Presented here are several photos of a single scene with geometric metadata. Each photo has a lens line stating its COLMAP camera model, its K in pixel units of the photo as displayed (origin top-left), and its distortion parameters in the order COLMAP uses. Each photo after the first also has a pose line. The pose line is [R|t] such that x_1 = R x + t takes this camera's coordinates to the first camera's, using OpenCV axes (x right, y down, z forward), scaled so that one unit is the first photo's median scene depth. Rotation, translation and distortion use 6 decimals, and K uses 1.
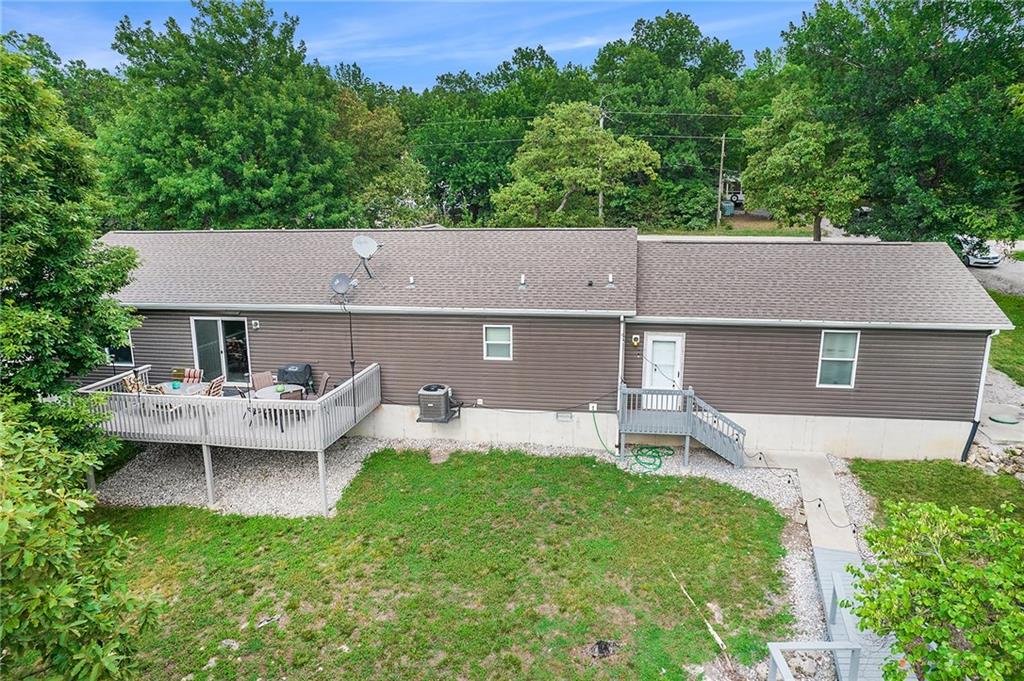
lens RADIAL K [[658.3, 0, 512.0], [0, 658.3, 340.5], [0, 0, 1]] dist [-0.035648, 0.002396]
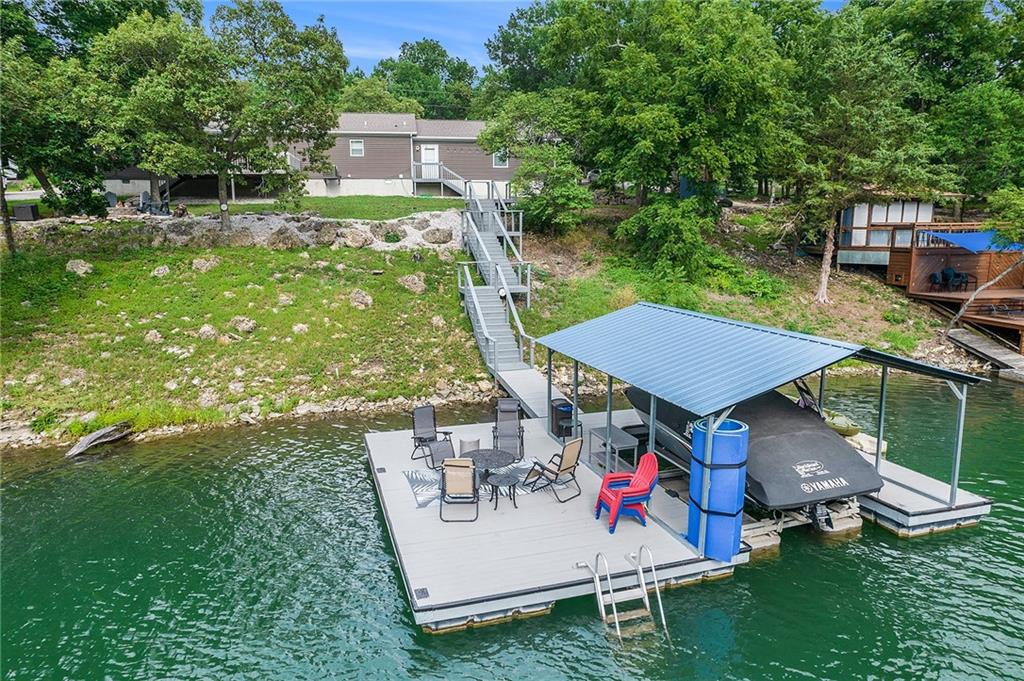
lens RADIAL K [[658.3, 0, 512.0], [0, 658.3, 340.5], [0, 0, 1]] dist [-0.035648, 0.002396]
pose [[0.942890, -0.058632, 0.327903, -0.289930], [0.078799, 0.995708, -0.048546, 0.800258], [-0.323649, 0.071612, 0.943463, -1.213740]]
